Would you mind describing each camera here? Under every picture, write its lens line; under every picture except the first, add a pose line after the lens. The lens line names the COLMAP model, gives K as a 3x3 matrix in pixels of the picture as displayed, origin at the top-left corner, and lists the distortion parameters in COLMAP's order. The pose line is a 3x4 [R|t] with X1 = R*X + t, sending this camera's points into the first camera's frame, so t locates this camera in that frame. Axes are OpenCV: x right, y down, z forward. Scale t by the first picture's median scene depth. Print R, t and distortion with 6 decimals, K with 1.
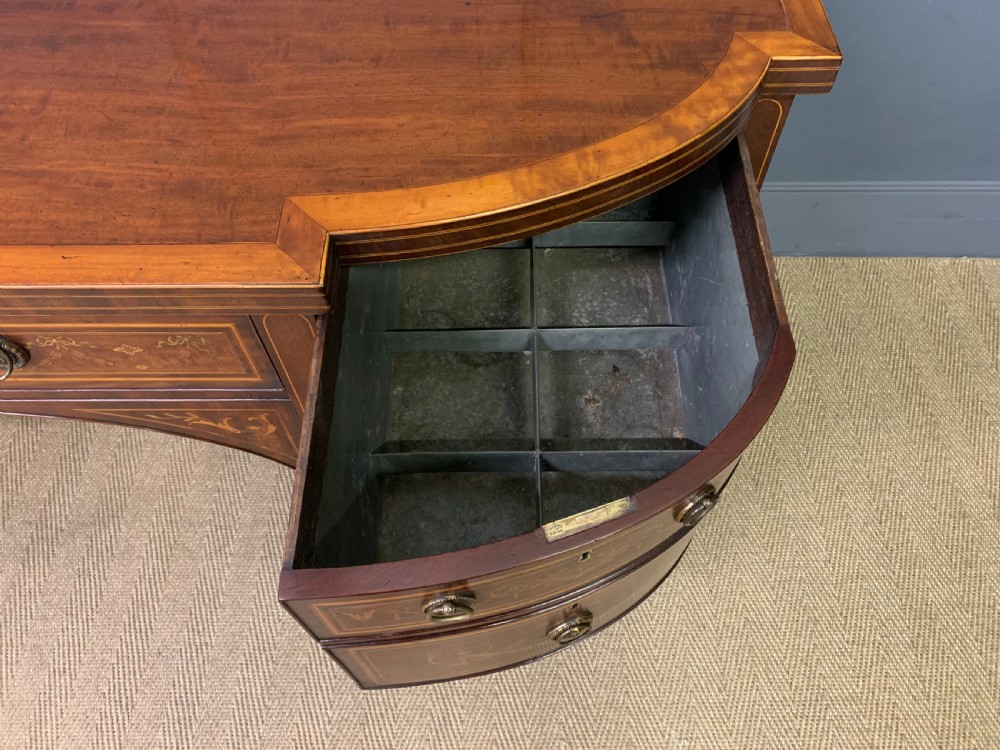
lens RADIAL K [[771.2, 0, 499.1], [0, 771.2, 386.3], [0, 0, 1]] dist [0.003016, 0.001199]
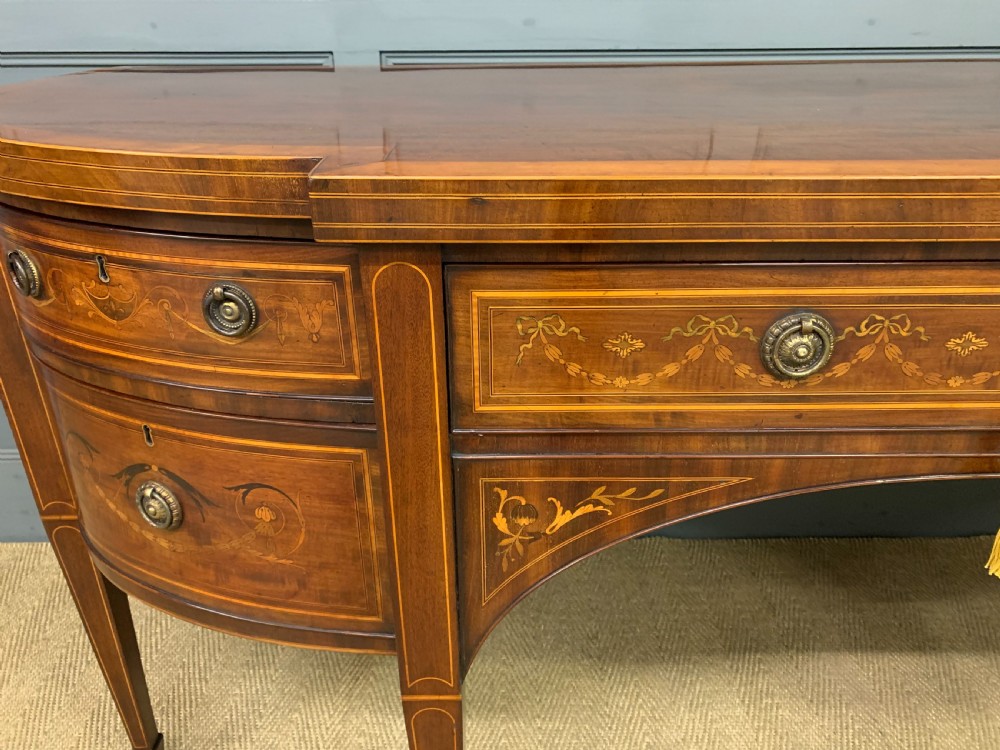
lens RADIAL K [[765.6, 0, 500.3], [0, 765.6, 372.7], [0, 0, 1]] dist [0.056570, -0.064153]
pose [[0.999998, 0.000579, 0.001803, -1.428737], [0.000473, 0.845459, -0.534041, 0.379346], [-0.001833, 0.534041, 0.845457, 0.378628]]
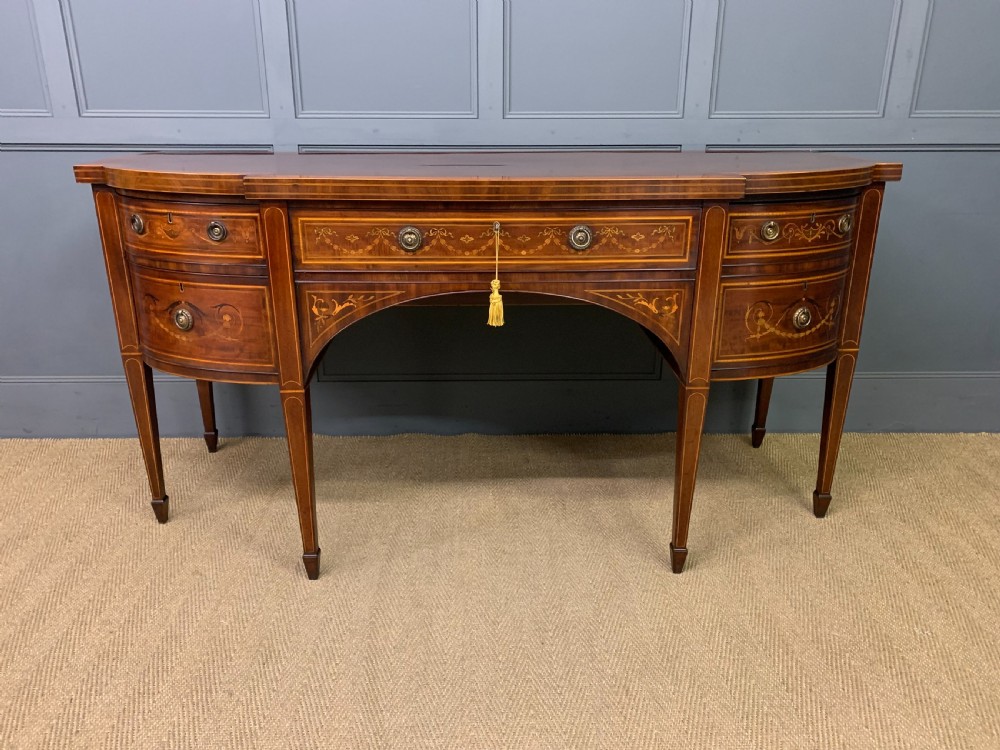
lens RADIAL K [[762.1, 0, 494.8], [0, 762.1, 375.3], [0, 0, 1]] dist [0.043702, -0.067730]
pose [[0.999568, 0.001623, 0.029334, -0.956431], [0.017019, 0.781902, -0.623170, 1.650249], [-0.023948, 0.623400, 0.781536, -0.490805]]
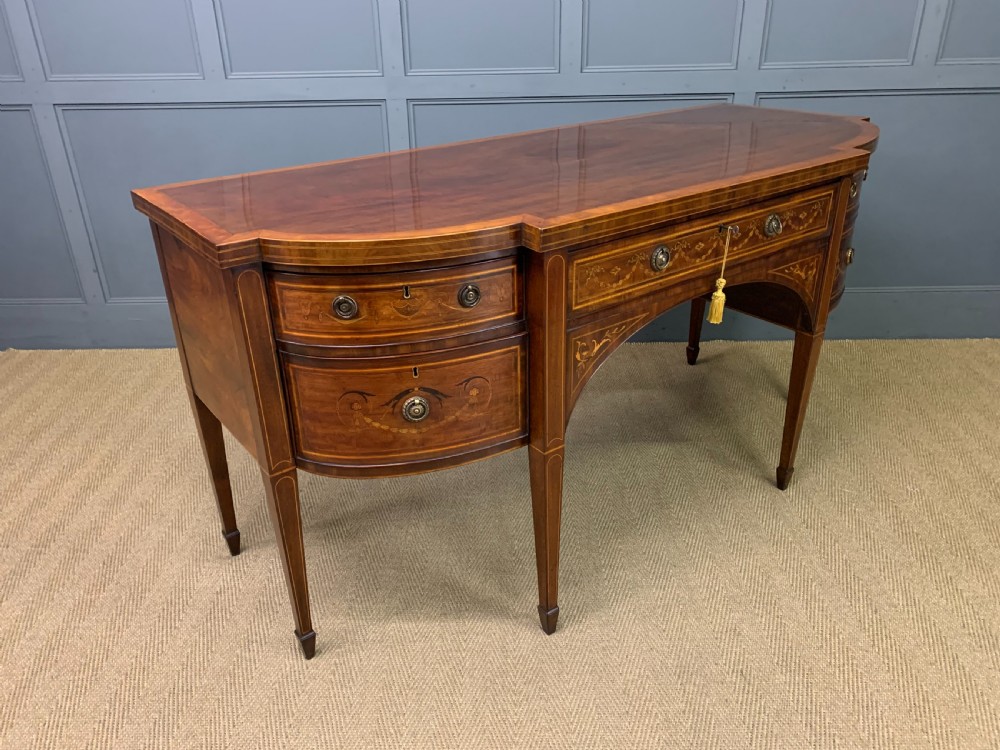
lens RADIAL K [[775.8, 0, 495.3], [0, 775.8, 373.9], [0, 0, 1]] dist [0.033618, -0.021678]
pose [[0.797973, -0.272893, 0.537371, -2.740586], [0.520102, 0.762306, -0.385207, 0.790849], [-0.304521, 0.586872, 0.750232, -0.287549]]
